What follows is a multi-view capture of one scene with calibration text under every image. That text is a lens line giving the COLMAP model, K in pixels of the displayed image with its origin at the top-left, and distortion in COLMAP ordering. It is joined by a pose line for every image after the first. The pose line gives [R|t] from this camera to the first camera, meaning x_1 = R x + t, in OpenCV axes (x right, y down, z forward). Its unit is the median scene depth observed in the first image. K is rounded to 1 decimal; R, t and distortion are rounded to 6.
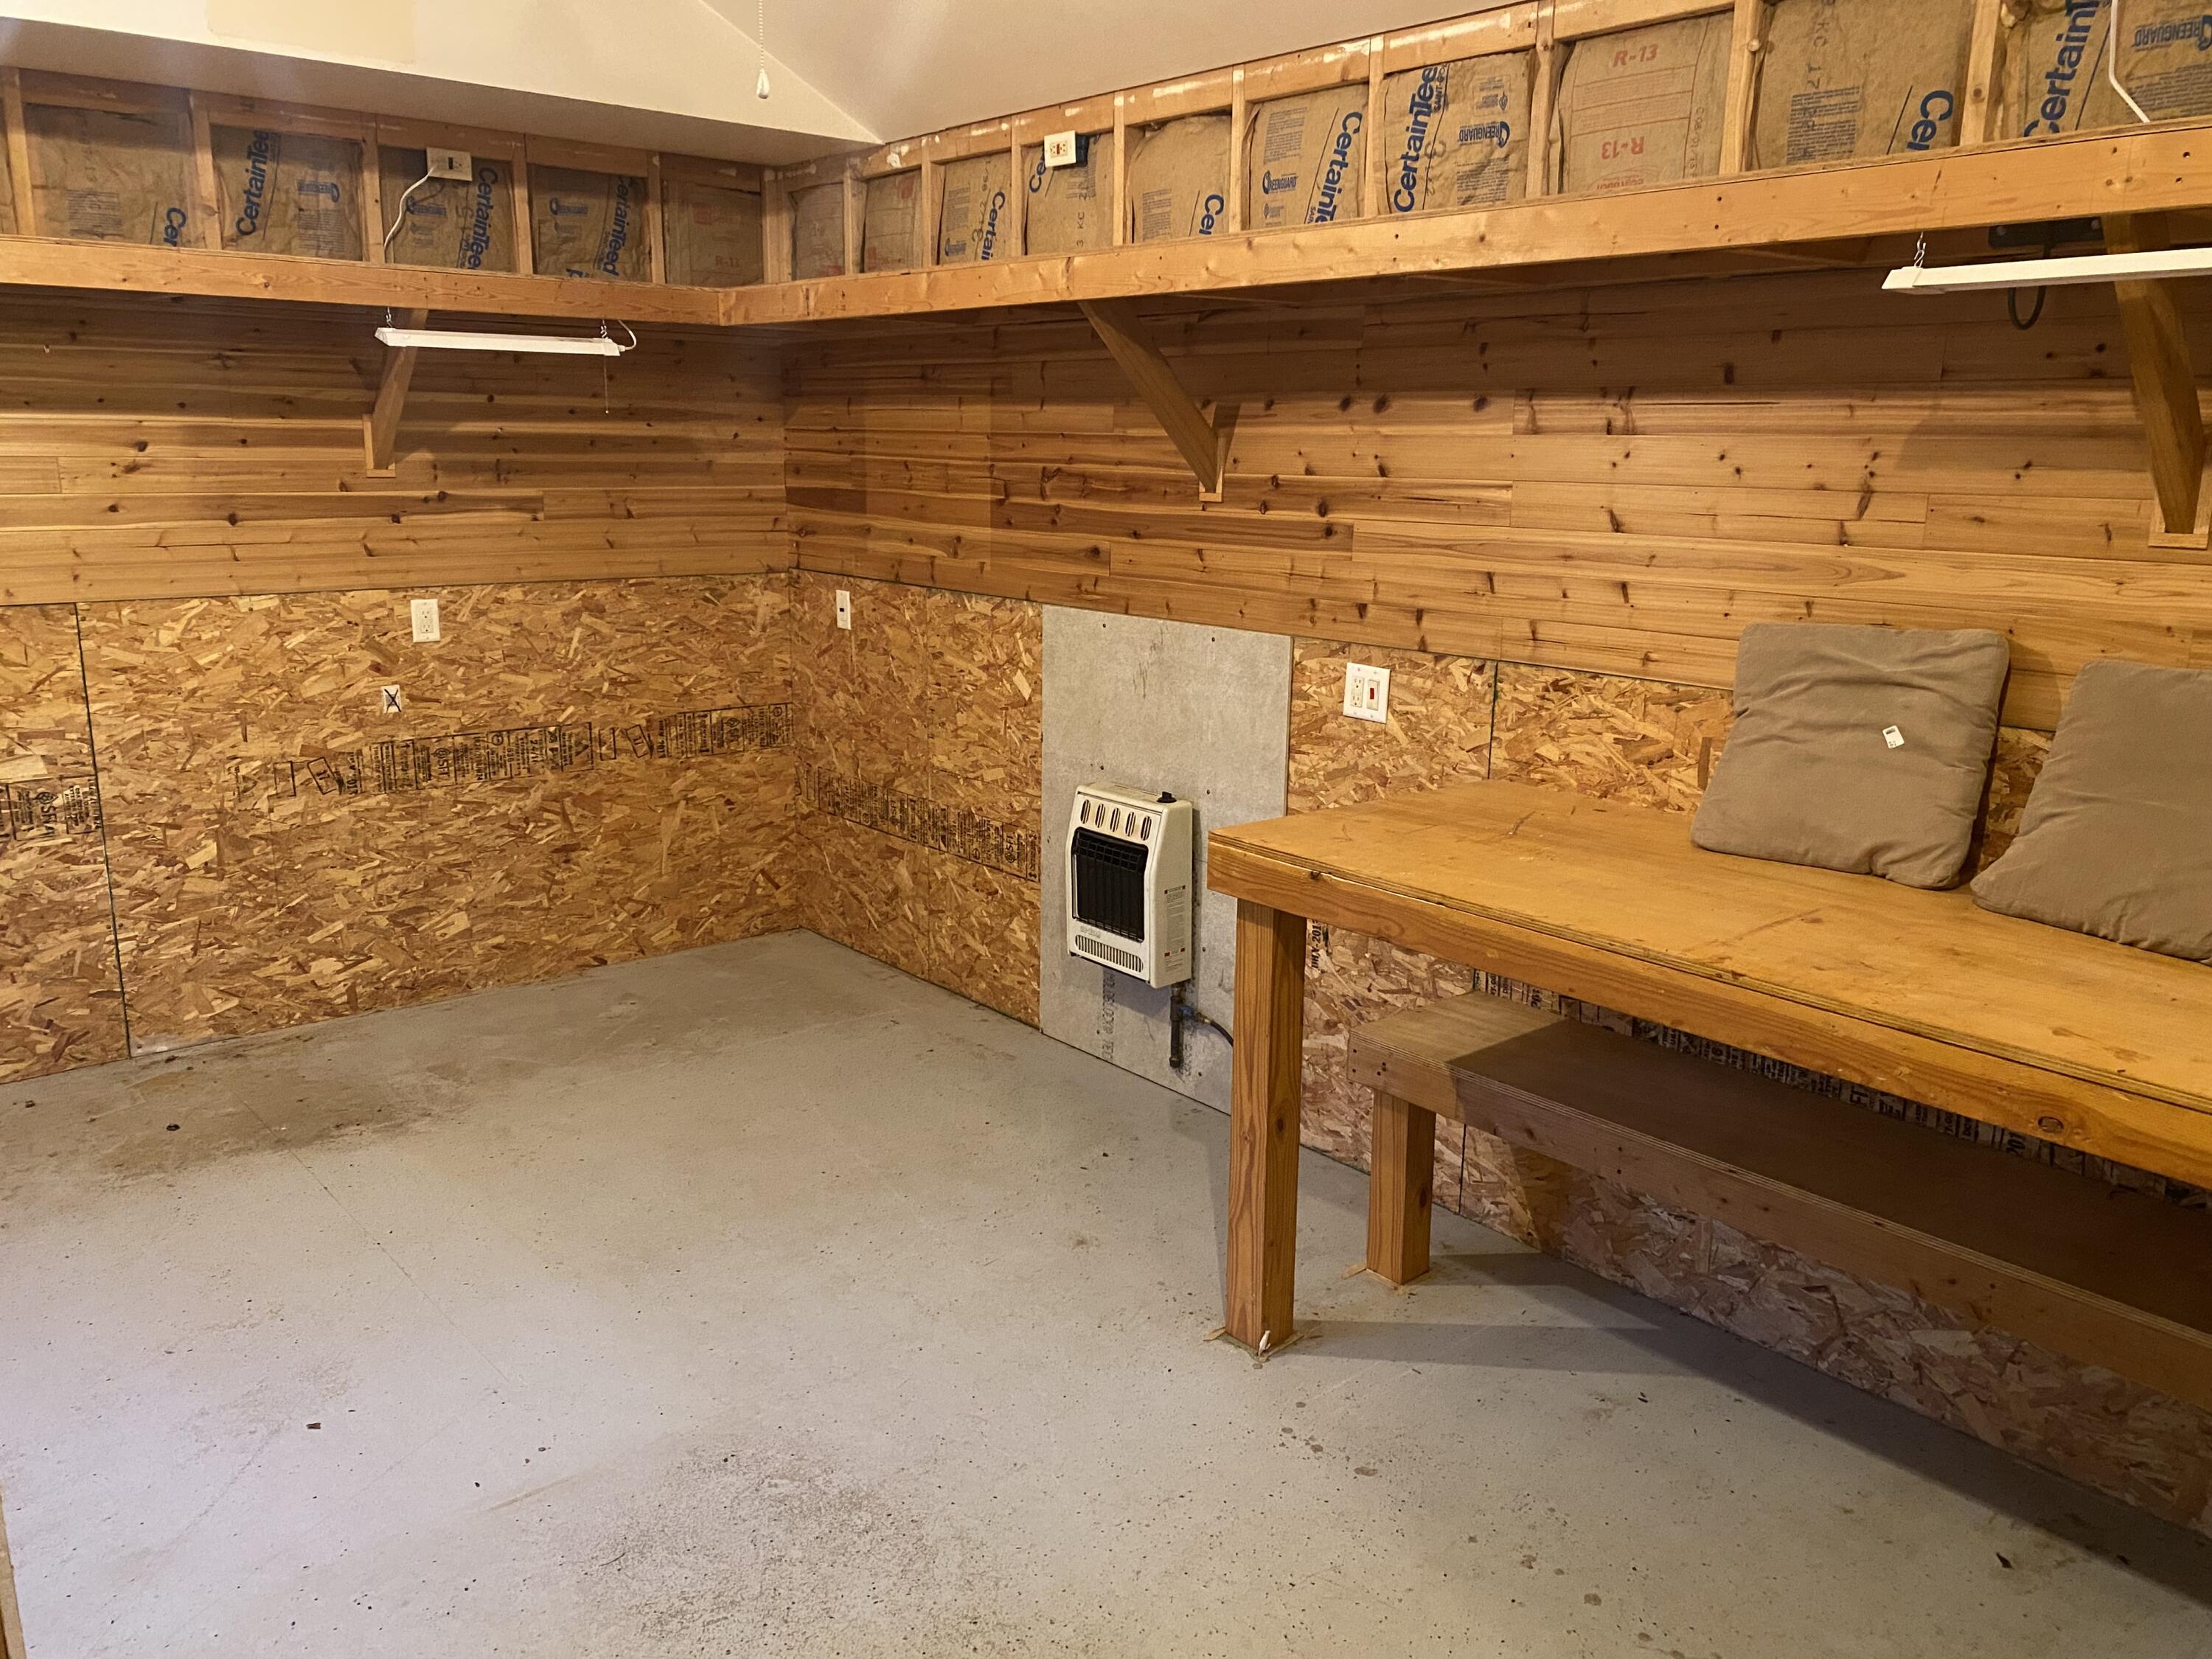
lens RADIAL K [[1681.6, 0, 1100.1], [0, 1681.6, 818.2], [0, 0, 1]] dist [0.028317, -0.030514]
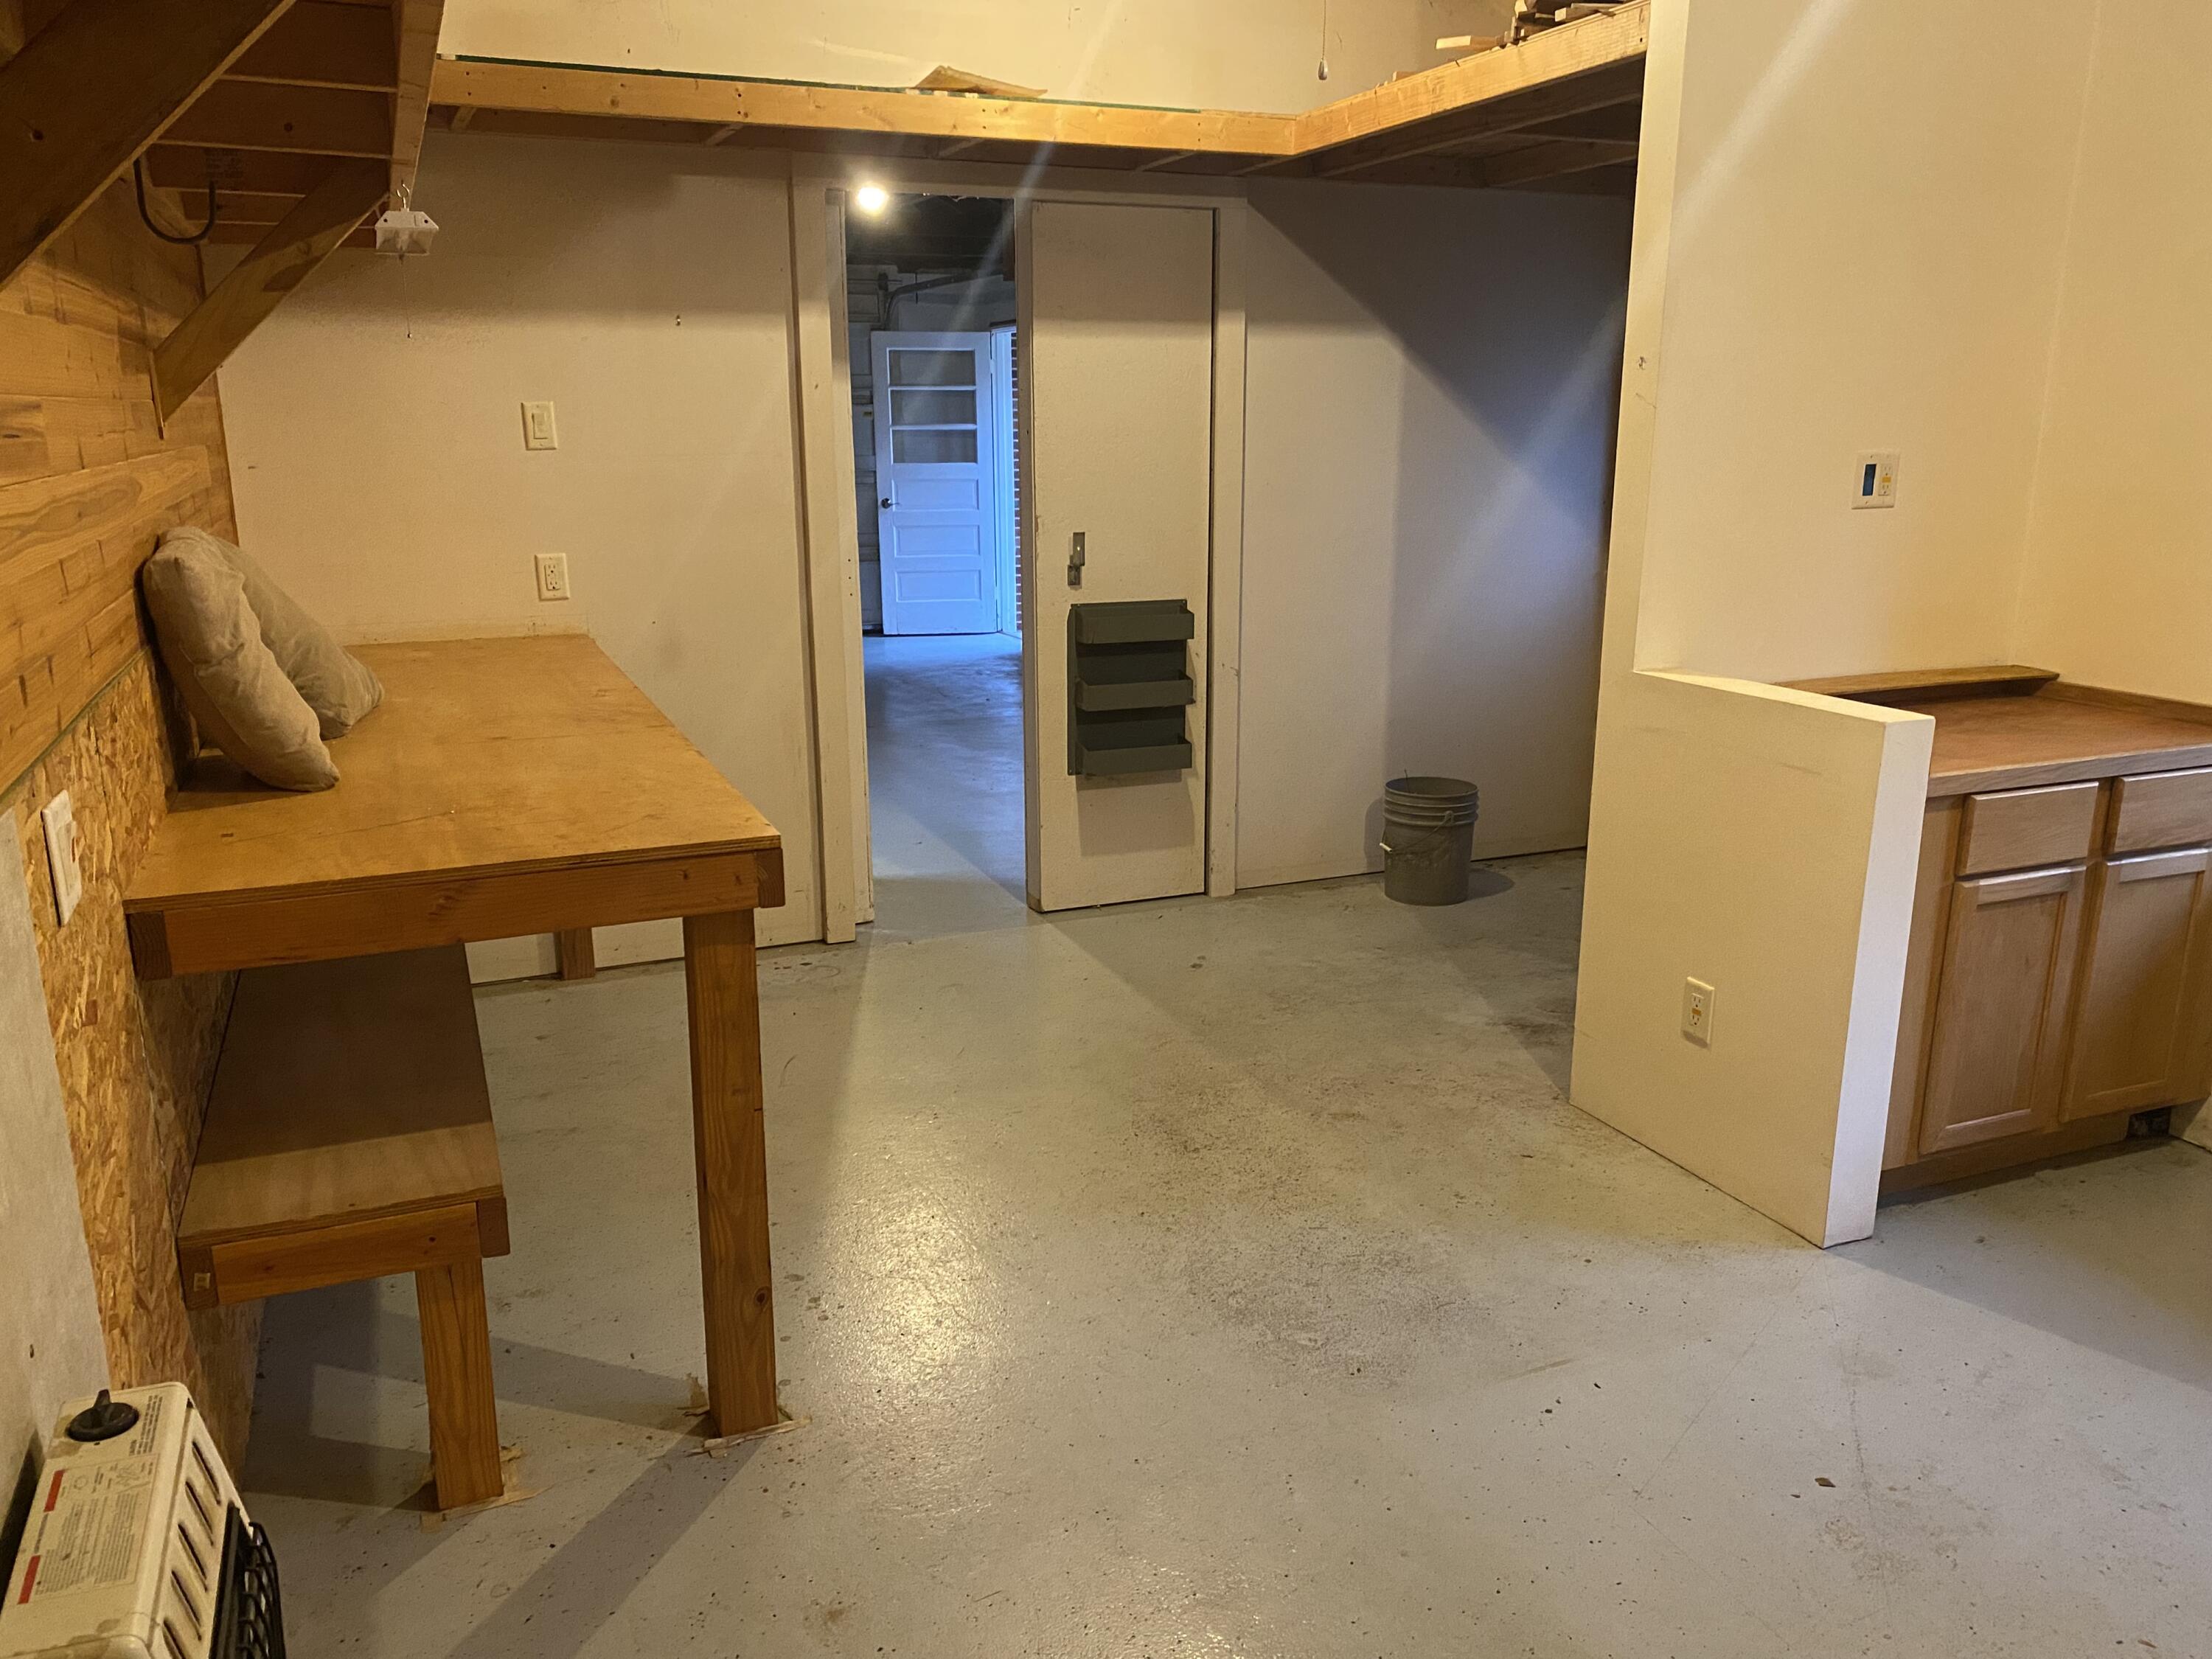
lens RADIAL K [[1681.6, 0, 1100.1], [0, 1681.6, 818.2], [0, 0, 1]] dist [0.028317, -0.030514]
pose [[-0.951117, -0.086710, 0.296407, -0.324038], [0.056200, 0.895153, 0.442201, -0.351630], [-0.303673, 0.437244, -0.846523, 1.650786]]
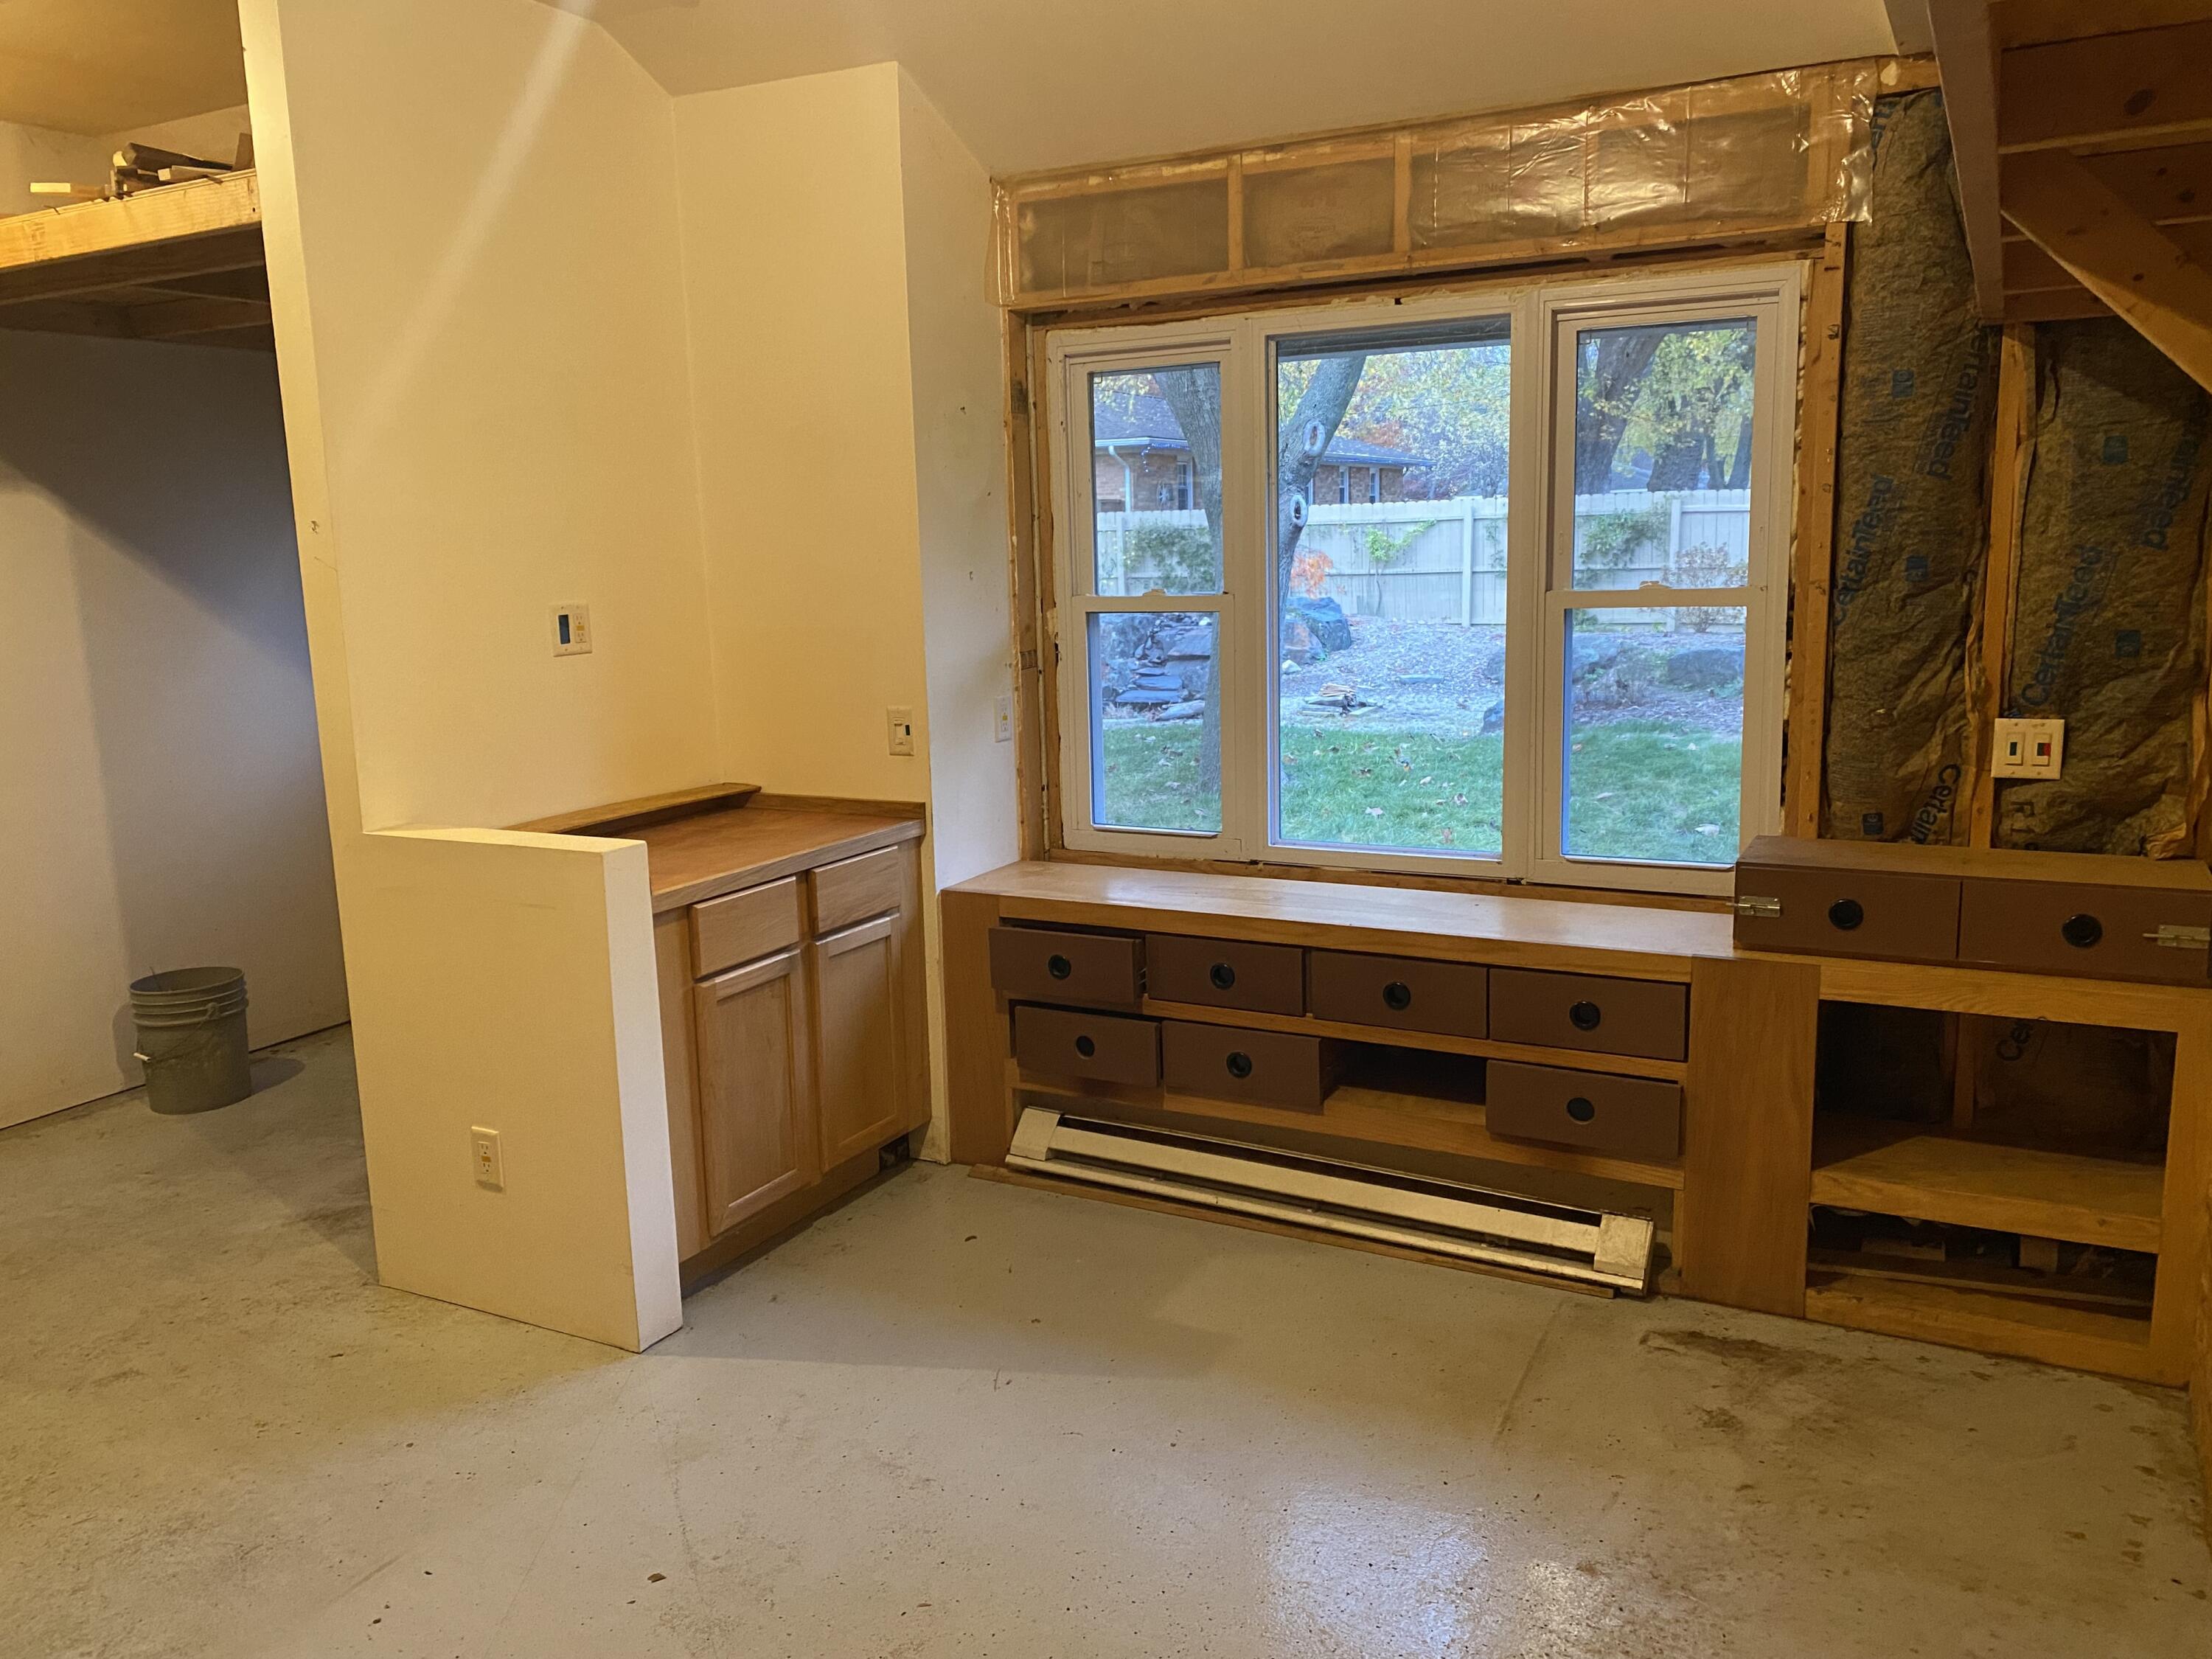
lens RADIAL K [[1681.6, 0, 1100.1], [0, 1681.6, 818.2], [0, 0, 1]] dist [0.028317, -0.030514]
pose [[-0.931009, 0.070916, -0.358040, -0.378109], [-0.069201, 0.928856, 0.363919, -0.369055], [0.358376, 0.363589, -0.859866, 1.671637]]
